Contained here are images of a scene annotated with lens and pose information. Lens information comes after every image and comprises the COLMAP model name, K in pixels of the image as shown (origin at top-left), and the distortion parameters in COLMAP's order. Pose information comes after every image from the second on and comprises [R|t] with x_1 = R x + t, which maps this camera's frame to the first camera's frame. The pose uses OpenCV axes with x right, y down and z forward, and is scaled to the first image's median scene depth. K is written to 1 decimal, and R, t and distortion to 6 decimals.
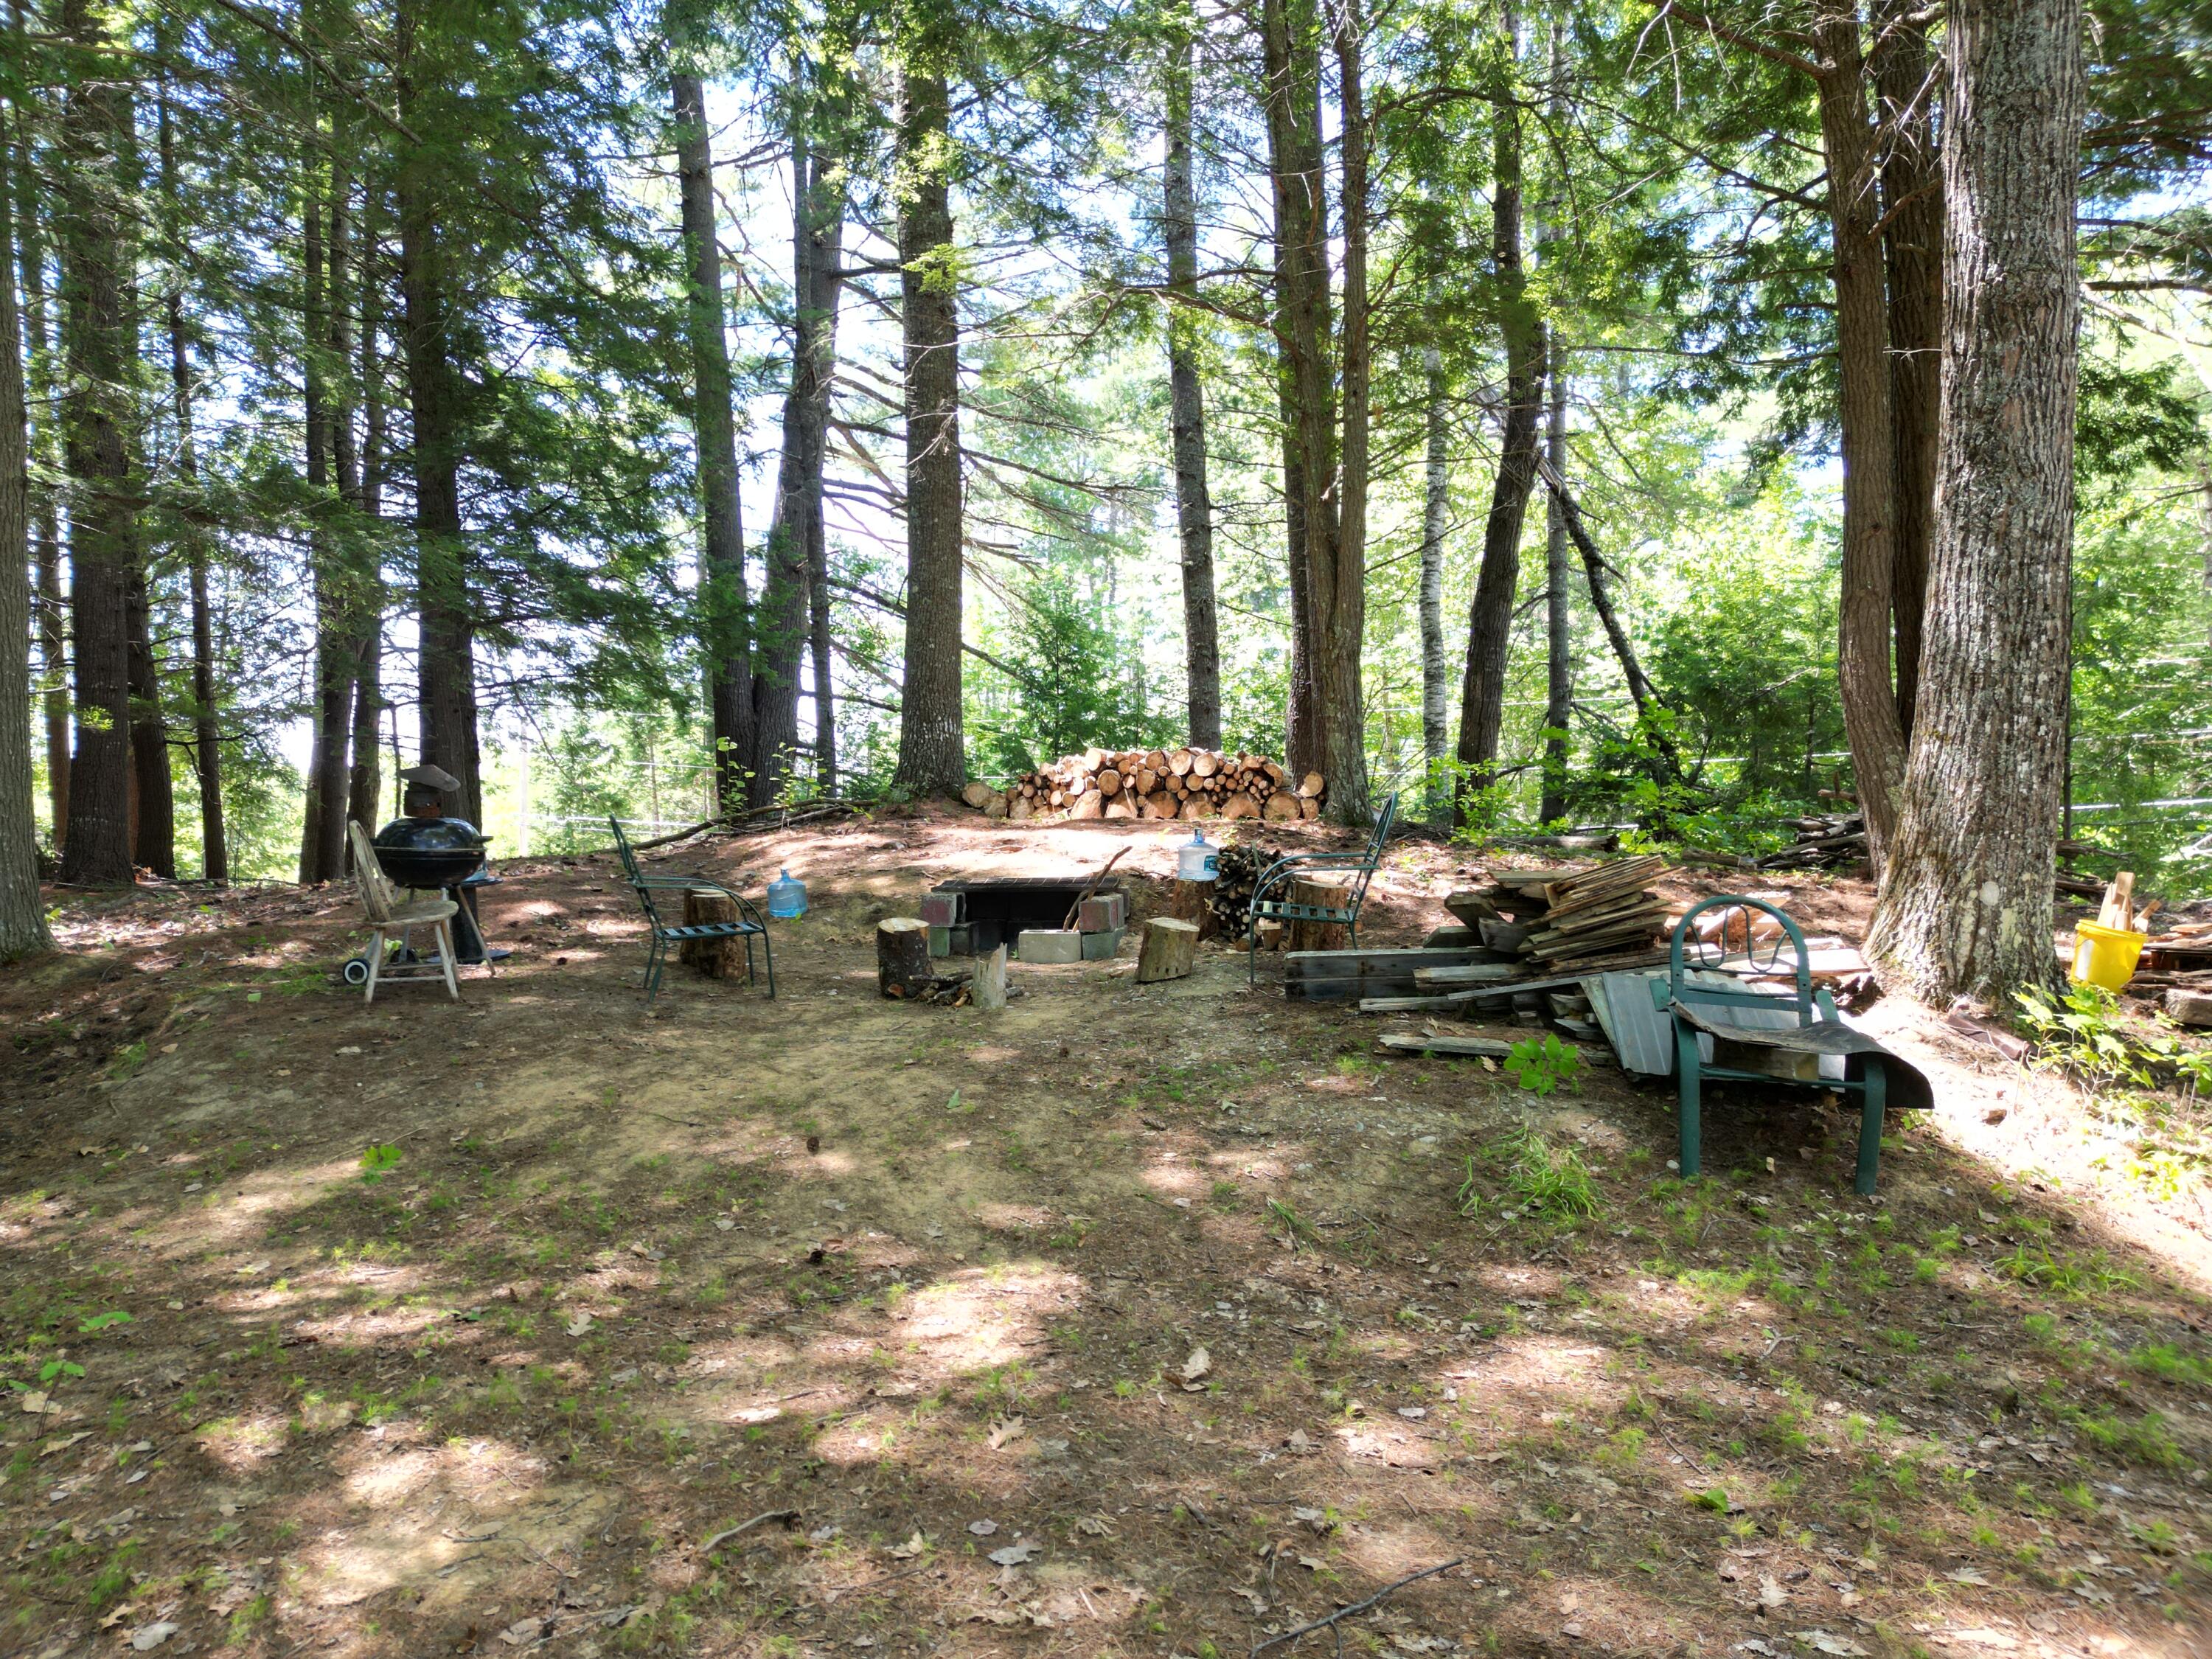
lens RADIAL K [[1487.1, 0, 1118.1], [0, 1487.1, 829.2], [0, 0, 1]] dist [0.039268, -0.001127]
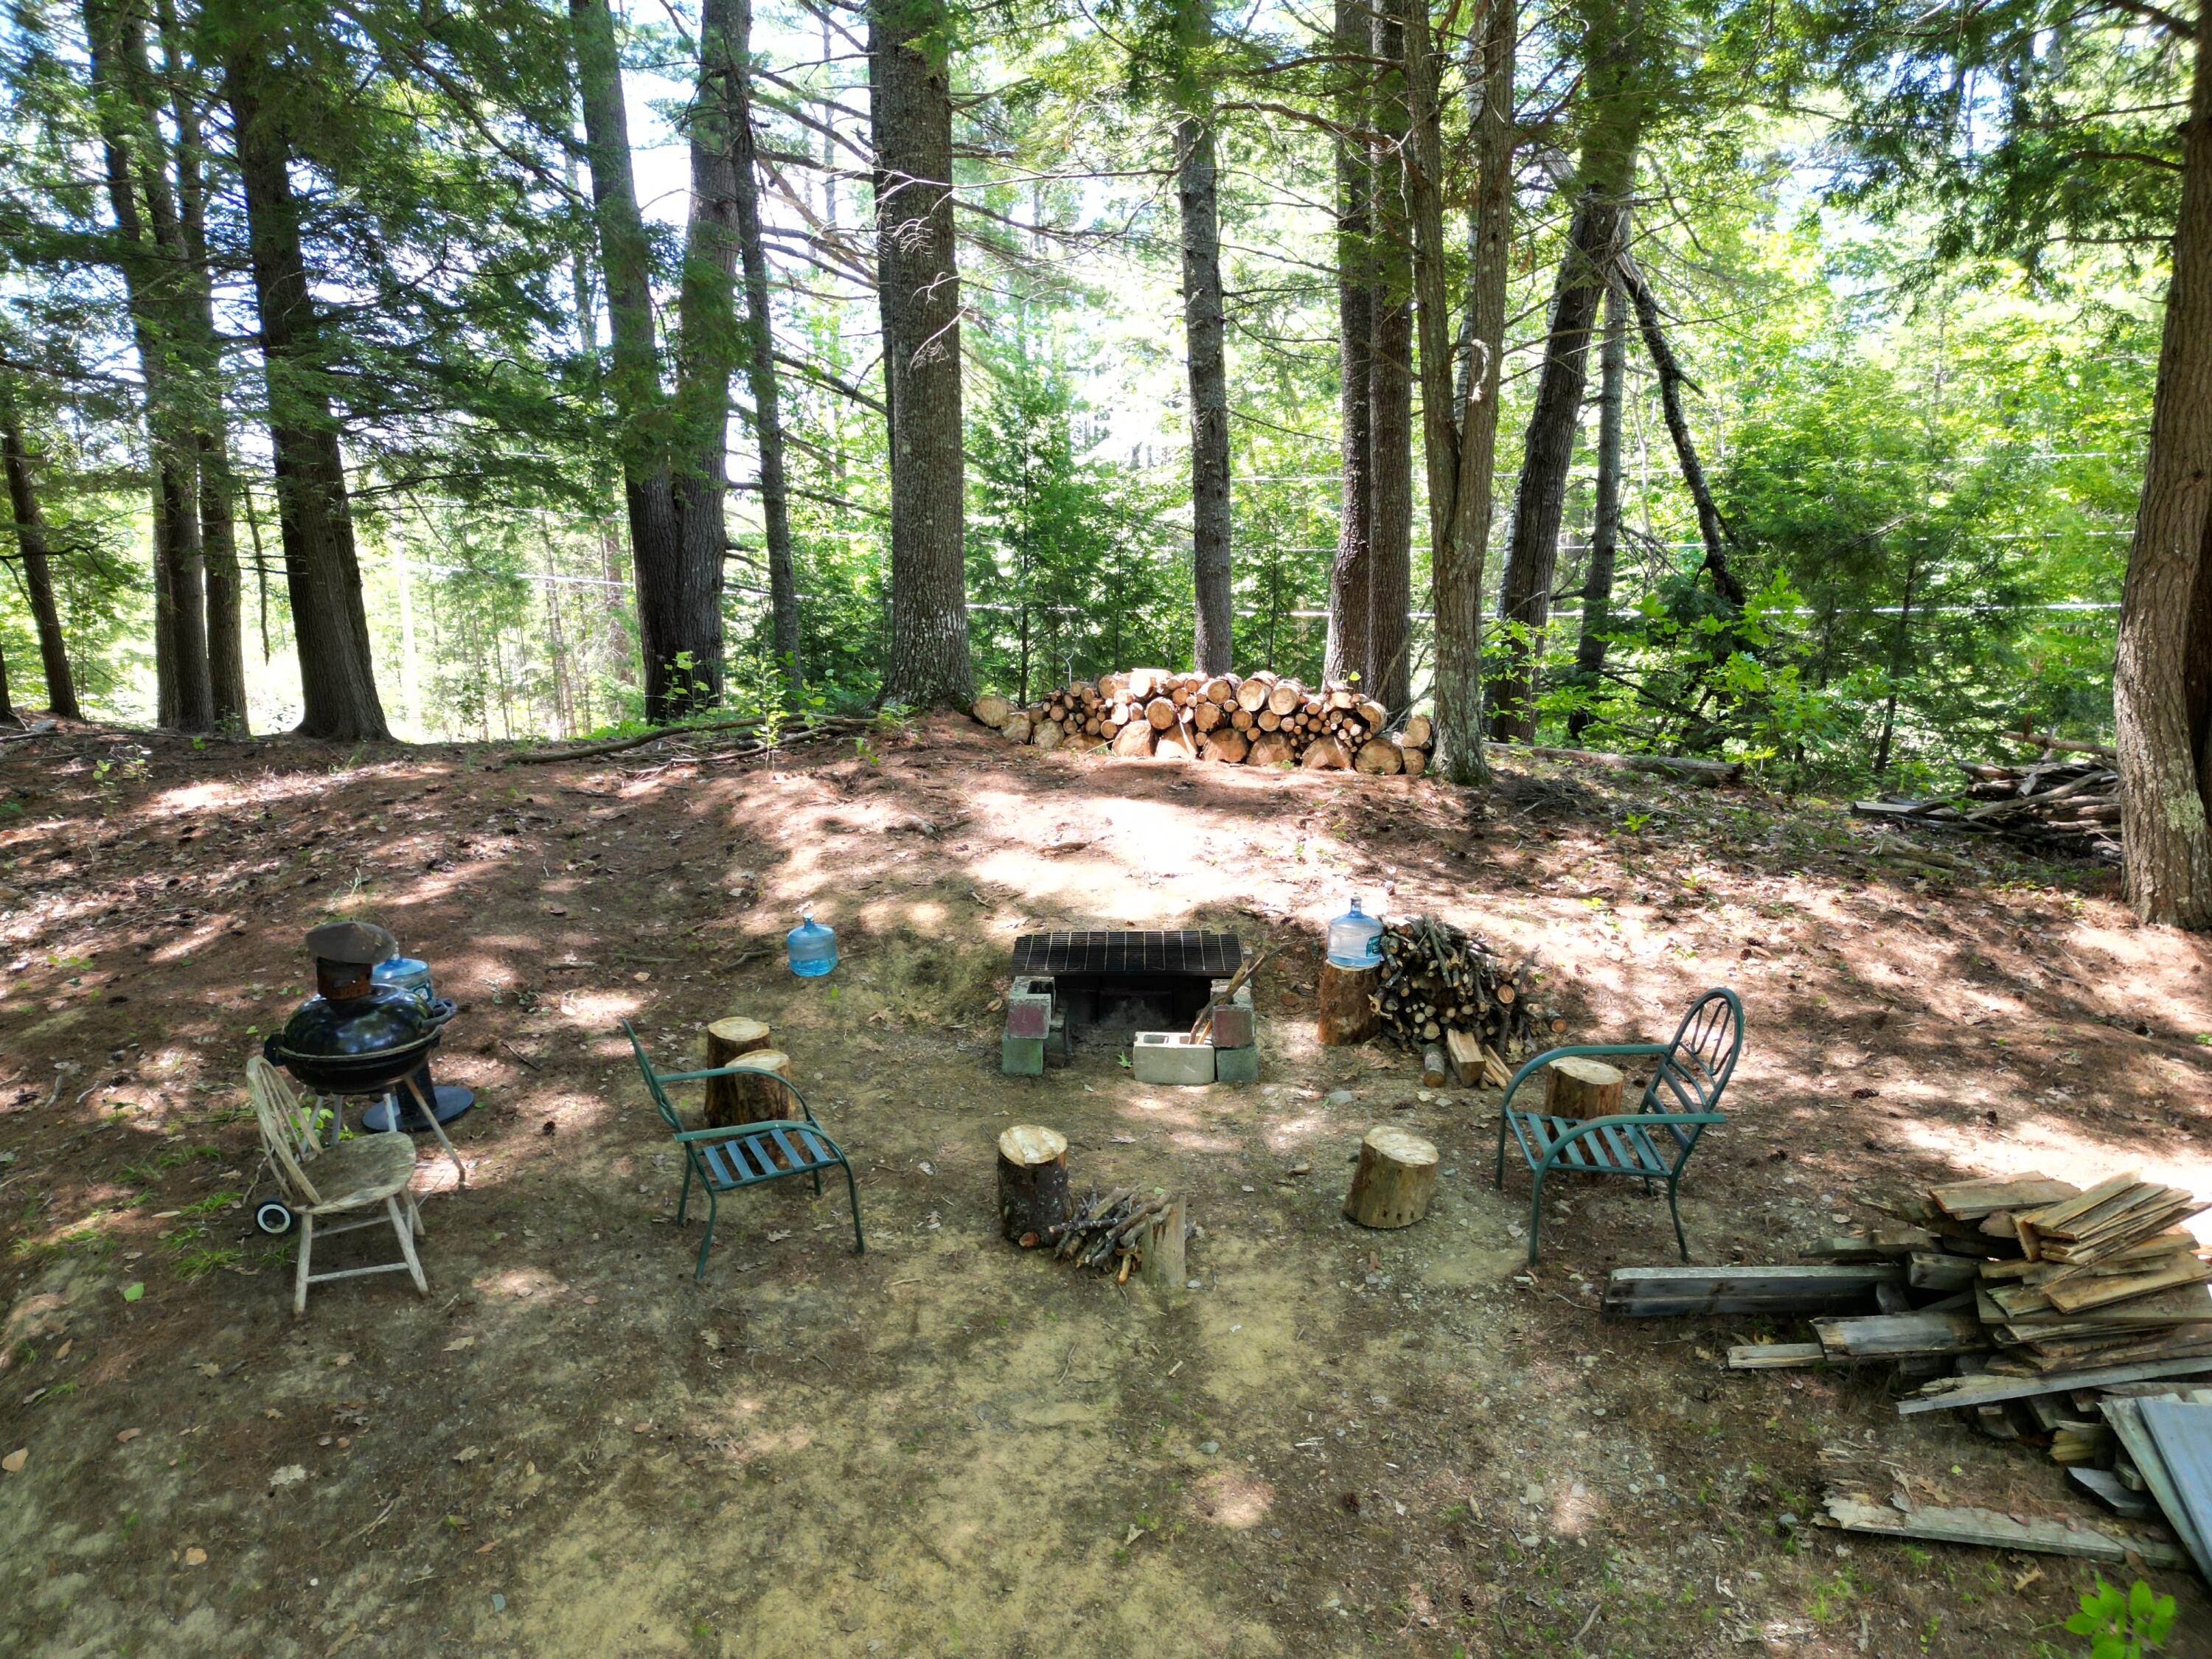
lens RADIAL K [[1504.6, 0, 1106.0], [0, 1504.6, 829.5], [0, 0, 1]] dist [0.052366, -0.036796]
pose [[0.998561, -0.007407, 0.053115, -0.083828], [-0.002866, 0.981631, 0.190769, -0.131314], [-0.053552, -0.190646, 0.980197, 0.169406]]
